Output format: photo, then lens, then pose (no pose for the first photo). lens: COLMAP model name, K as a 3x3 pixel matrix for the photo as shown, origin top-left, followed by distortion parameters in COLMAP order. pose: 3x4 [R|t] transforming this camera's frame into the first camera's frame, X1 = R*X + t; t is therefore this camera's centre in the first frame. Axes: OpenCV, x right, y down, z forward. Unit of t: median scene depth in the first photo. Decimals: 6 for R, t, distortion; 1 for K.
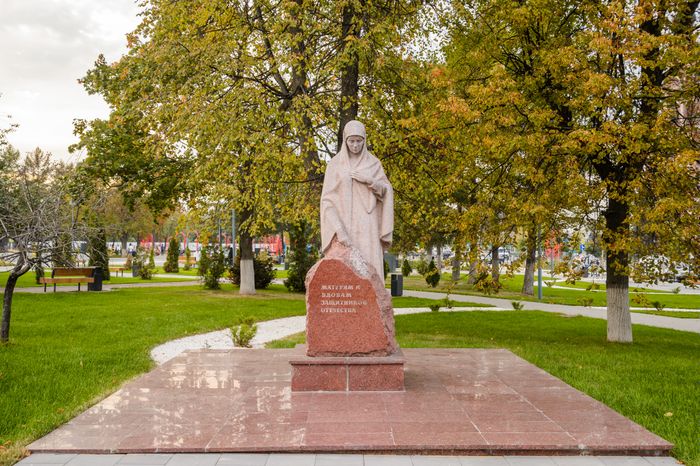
lens RADIAL K [[617.7, 0, 355.5], [0, 617.7, 238.3], [0, 0, 1]] dist [-0.015809, -0.001071]
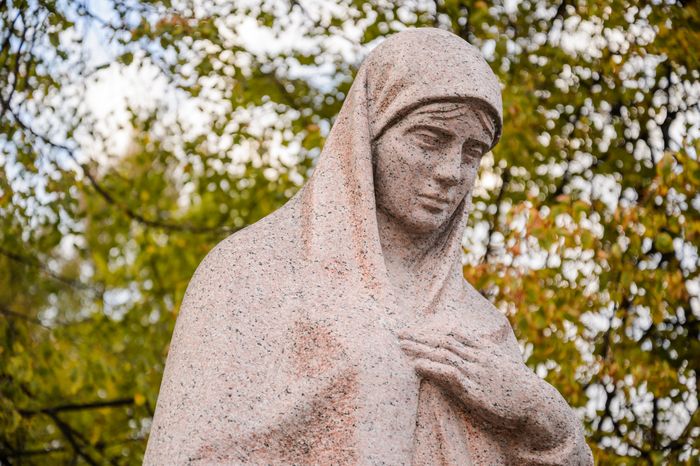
lens RADIAL K [[1462.0, 0, 350.6], [0, 1462.0, 231.9], [0, 0, 1]] dist [0.087543, 0.000000]
pose [[0.862996, 0.272261, 0.425572, -0.165818], [-0.098161, 0.916675, -0.387390, 0.001682], [-0.495582, 0.292541, 0.817813, 0.724170]]
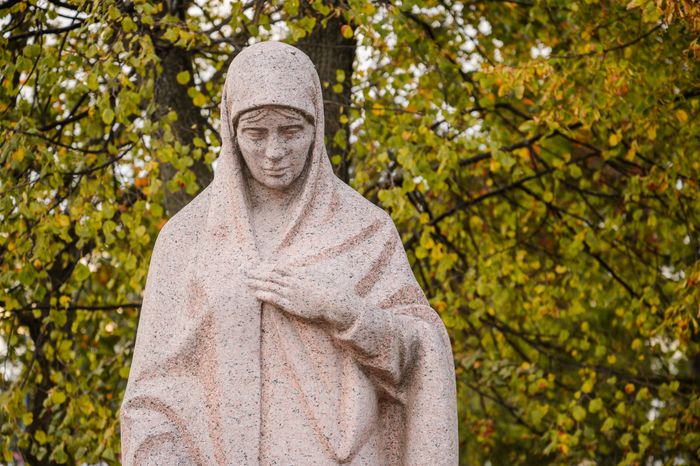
lens RADIAL K [[1751.2, 0, 348.8], [0, 1751.2, 234.4], [0, 0, 1]] dist [0.279288, 0.000000]
pose [[0.999355, -0.027097, -0.023565, 0.040335], [0.024047, 0.992330, -0.121252, -0.044214], [0.026670, 0.120607, 0.992342, 0.380449]]
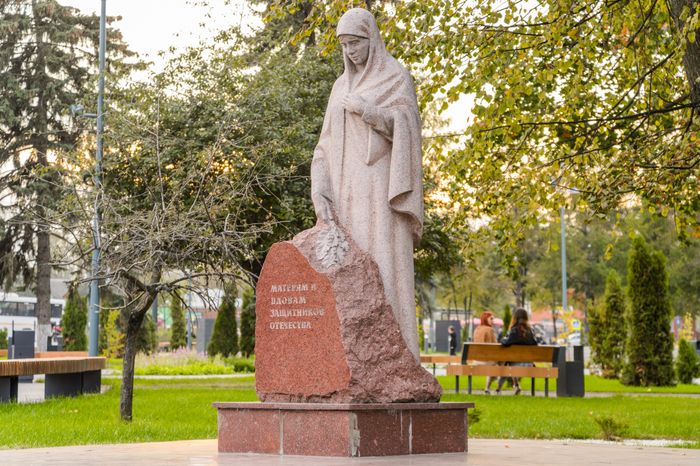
lens RADIAL K [[1751.2, 0, 351.2], [0, 1751.2, 229.3], [0, 0, 1]] dist [0.279288, 0.000000]
pose [[0.743743, -0.049903, -0.666600, 1.101243], [0.016270, 0.998266, -0.056580, 0.112990], [0.668268, 0.031235, 0.743265, -0.235373]]
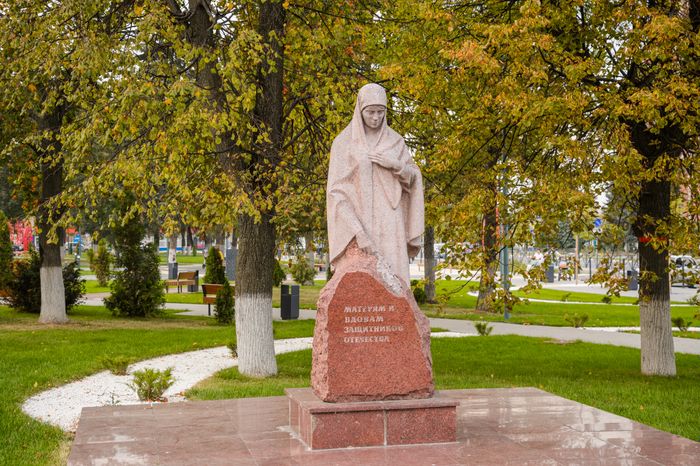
lens RADIAL K [[1051.2, 0, 347.8], [0, 1051.2, 229.2], [0, 0, 1]] dist [0.079153, 0.000000]
pose [[0.982225, -0.010737, 0.187402, -0.270979], [0.009067, 0.999911, 0.009771, -0.028682], [-0.187490, -0.007898, 0.982235, -0.239966]]
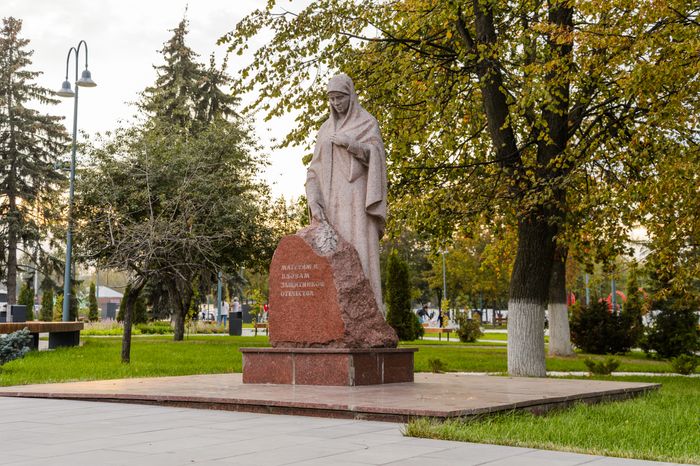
lens RADIAL K [[1002.8, 0, 346.7], [0, 1002.8, 238.2], [0, 0, 1]] dist [0.076887, 0.000000]
pose [[0.842642, -0.046970, -0.536421, 0.736493], [0.011287, 0.997510, -0.069612, 0.128866], [0.538355, 0.052604, 0.841075, -0.138005]]
